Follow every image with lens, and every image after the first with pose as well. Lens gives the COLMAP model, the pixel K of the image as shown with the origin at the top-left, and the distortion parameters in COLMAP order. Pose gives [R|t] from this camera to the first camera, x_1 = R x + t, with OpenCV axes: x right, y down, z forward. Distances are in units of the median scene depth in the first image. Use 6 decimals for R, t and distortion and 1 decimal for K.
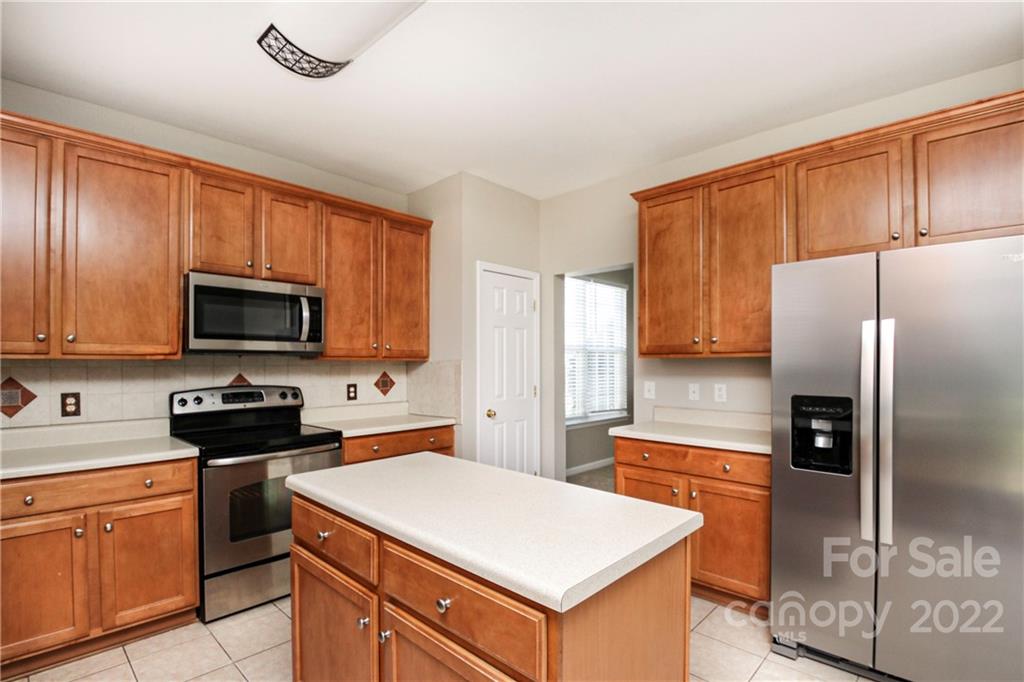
lens RADIAL K [[487.9, 0, 499.9], [0, 487.9, 364.4], [0, 0, 1]] dist [0.013562, -0.017650]
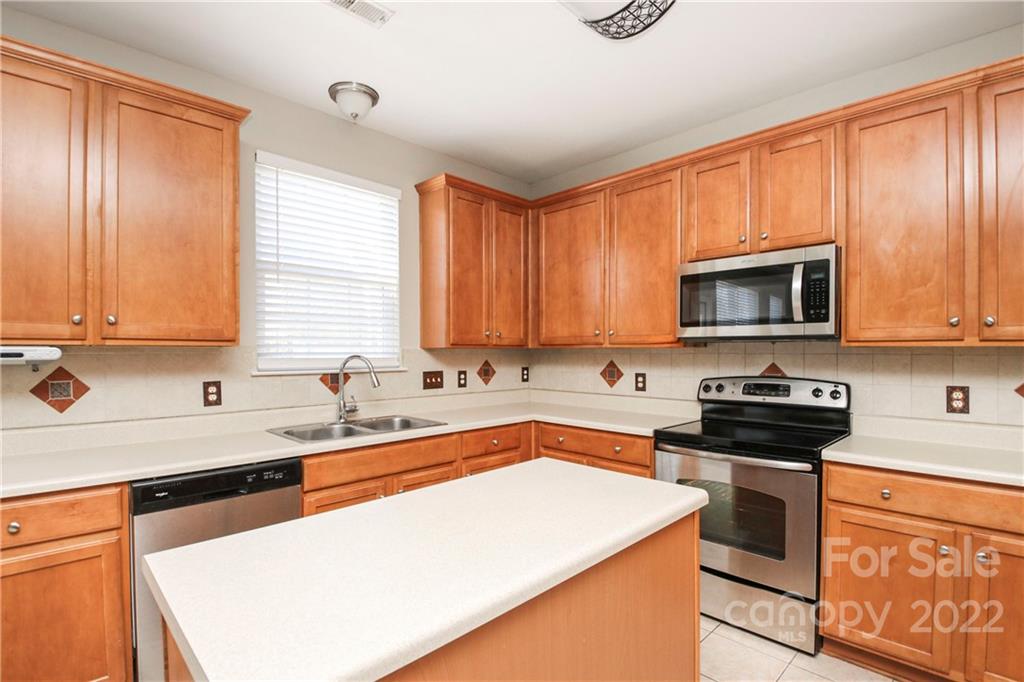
lens RADIAL K [[487.9, 0, 507.0], [0, 487.9, 354.2], [0, 0, 1]] dist [0.013562, -0.017650]
pose [[-0.035782, 0.008507, -0.999323, 0.372520], [-0.002443, 0.999960, 0.008600, -0.002777], [0.999357, 0.002749, -0.035760, 0.571651]]
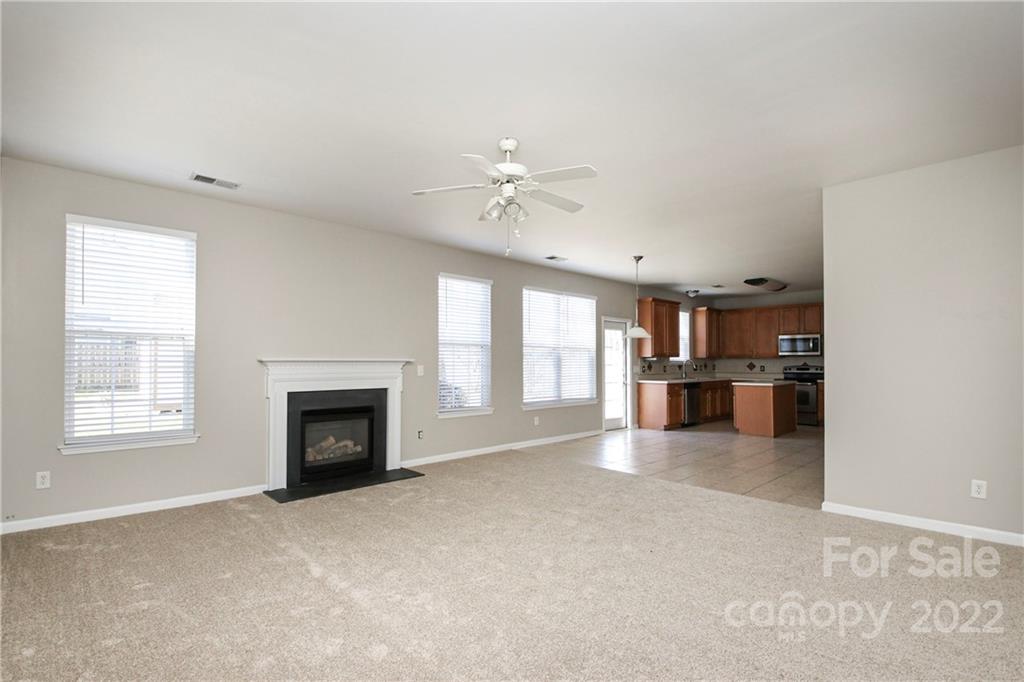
lens RADIAL K [[487.9, 0, 516.9], [0, 487.9, 357.1], [0, 0, 1]] dist [0.013562, -0.017650]
pose [[-0.032593, -0.008115, -0.999436, 2.861778], [-0.004827, 0.999957, -0.007961, 0.022300], [0.999457, 0.004564, -0.032631, -0.827309]]
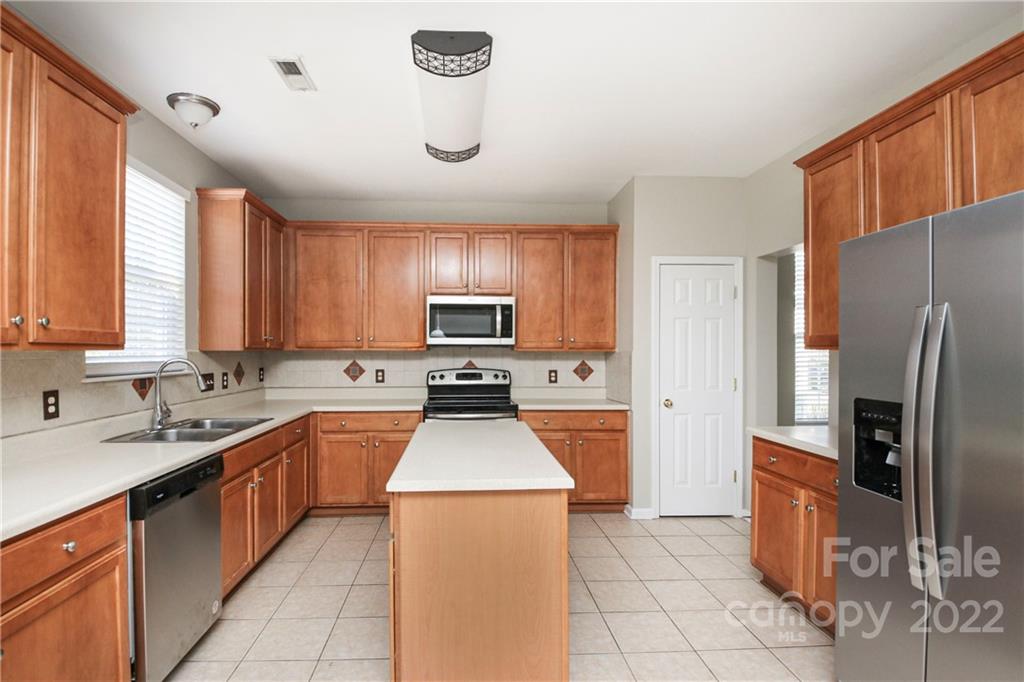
lens RADIAL K [[487.9, 0, 477.4], [0, 487.9, 352.7], [0, 0, 1]] dist [0.013562, -0.017650]
pose [[0.720097, 0.006705, -0.693841, 0.502426], [-0.004959, 0.999978, 0.004517, -0.009910], [0.693856, 0.000188, 0.720114, -0.026734]]
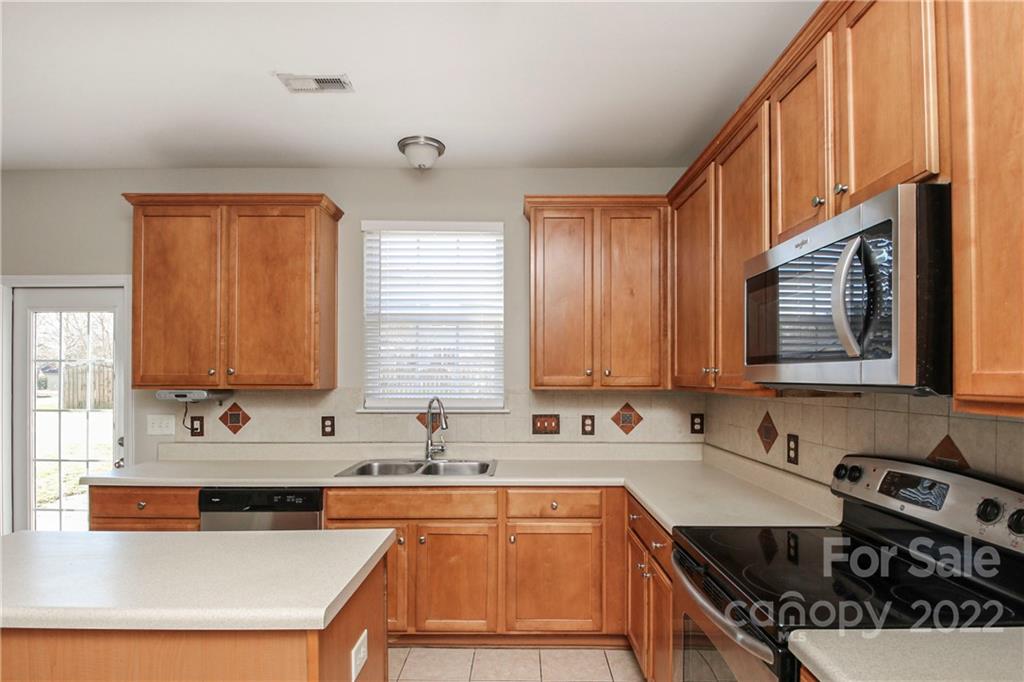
lens RADIAL K [[532.7, 0, 512.8], [0, 532.7, 372.6], [0, 0, 1]] dist [0.005807, -0.012245]
pose [[-0.721943, -0.005139, -0.691933, 0.060684], [-0.001512, 0.999982, -0.005849, -0.033251], [0.691951, -0.003177, -0.721938, 1.105168]]
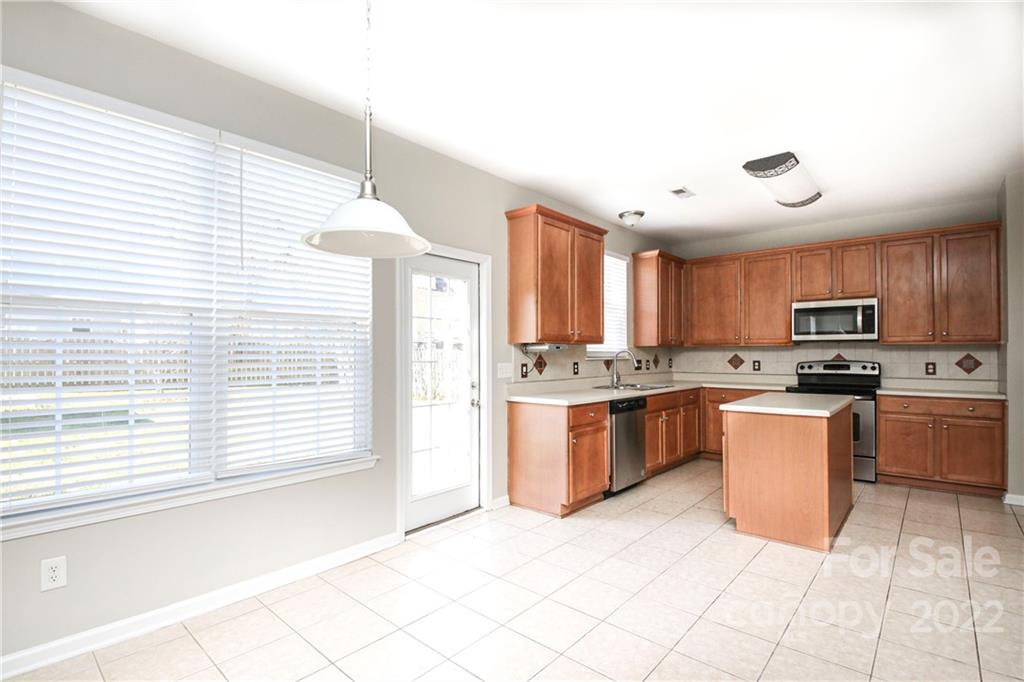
lens RADIAL K [[487.9, 0, 509.6], [0, 487.9, 348.7], [0, 0, 1]] dist [0.013562, -0.017650]
pose [[0.045628, -0.009654, -0.998912, 1.162745], [-0.002898, 0.999948, -0.009797, 0.023071], [0.998954, 0.003342, 0.045597, -0.237176]]
